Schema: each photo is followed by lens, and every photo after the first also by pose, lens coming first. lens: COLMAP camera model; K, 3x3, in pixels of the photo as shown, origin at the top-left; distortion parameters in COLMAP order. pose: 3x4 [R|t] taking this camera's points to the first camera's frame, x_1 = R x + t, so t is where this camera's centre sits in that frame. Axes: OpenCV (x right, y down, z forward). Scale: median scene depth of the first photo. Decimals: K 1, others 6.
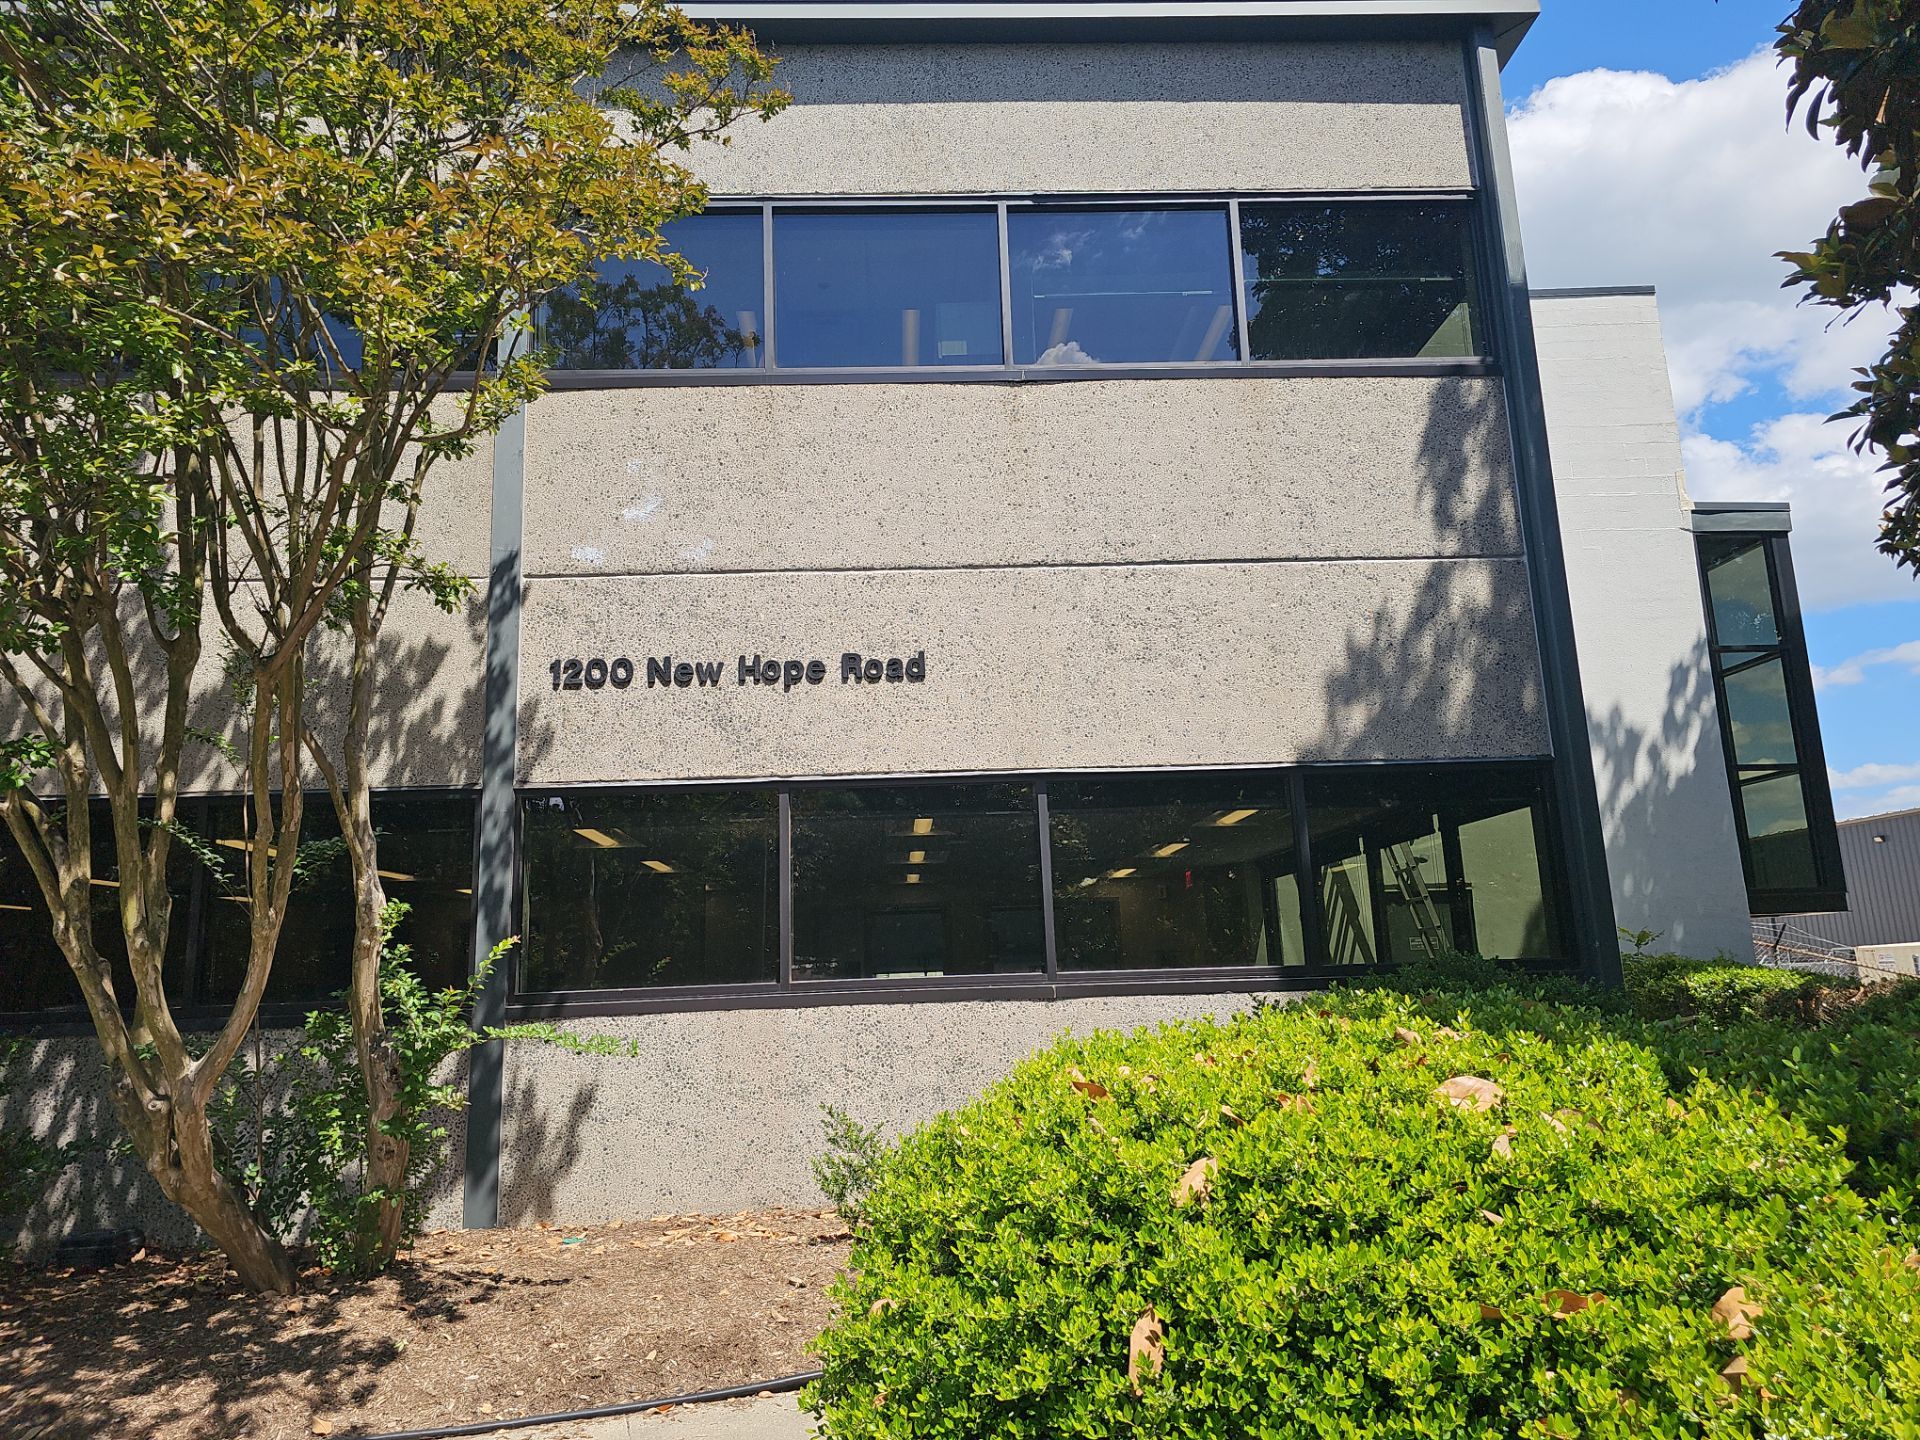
lens RADIAL K [[1035.2, 0, 960.0], [0, 1035.2, 720.0], [0, 0, 1]] dist [-0.002464, -0.000206]
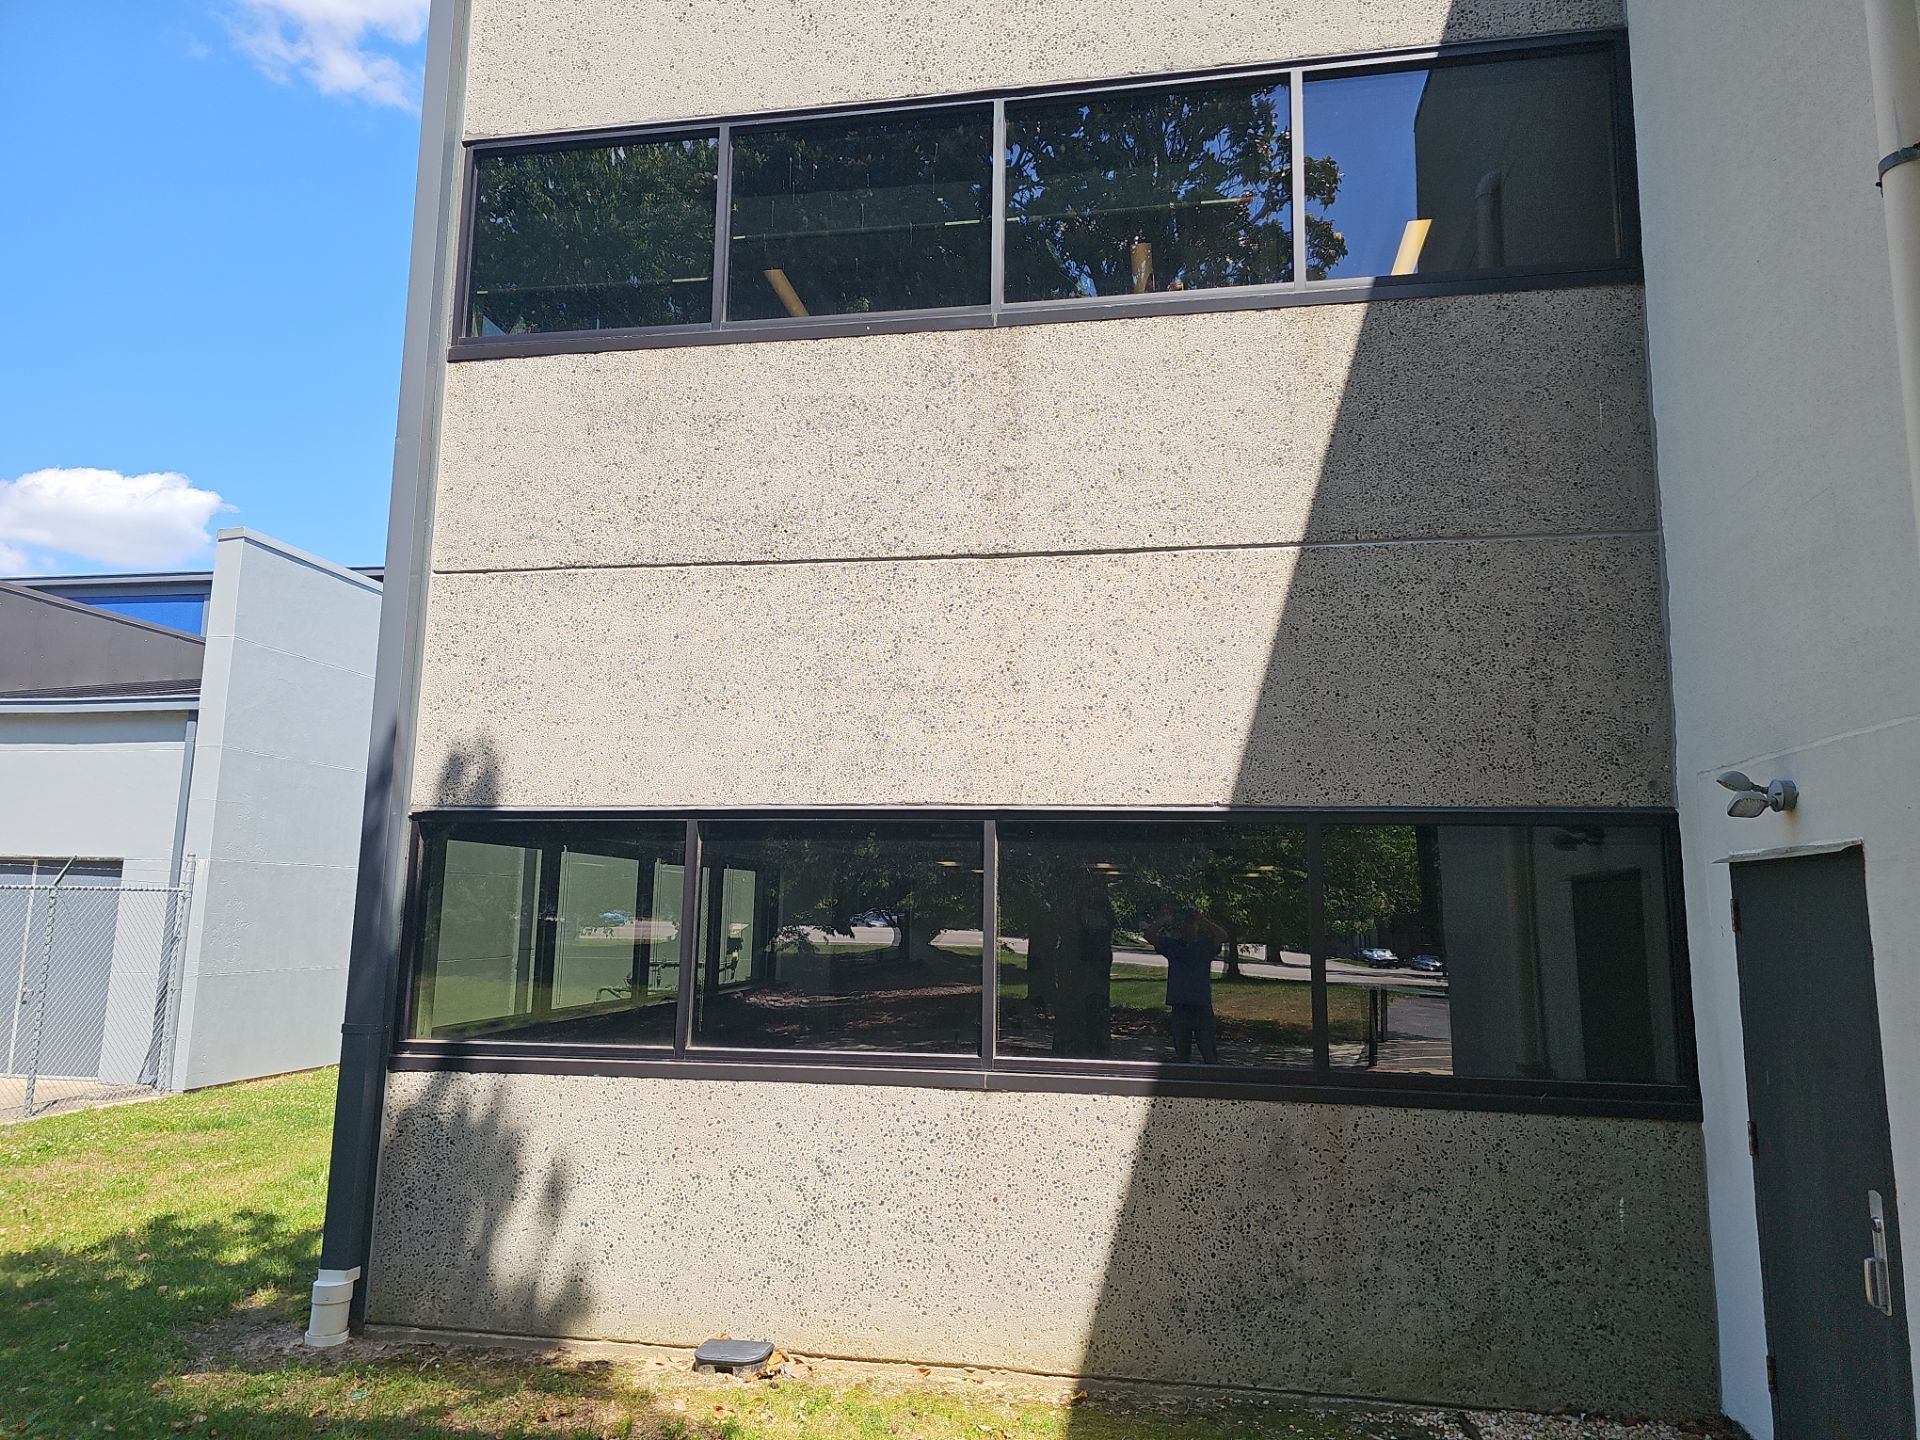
lens RADIAL K [[1280.3, 0, 960.0], [0, 1280.3, 720.0], [0, 0, 1]] dist [0.083670, 0.000340]
pose [[0.974197, 0.016990, -0.225061, 0.243027], [-0.020020, 0.999737, -0.011186, -0.007071], [0.224812, 0.015403, 0.974280, 0.009731]]
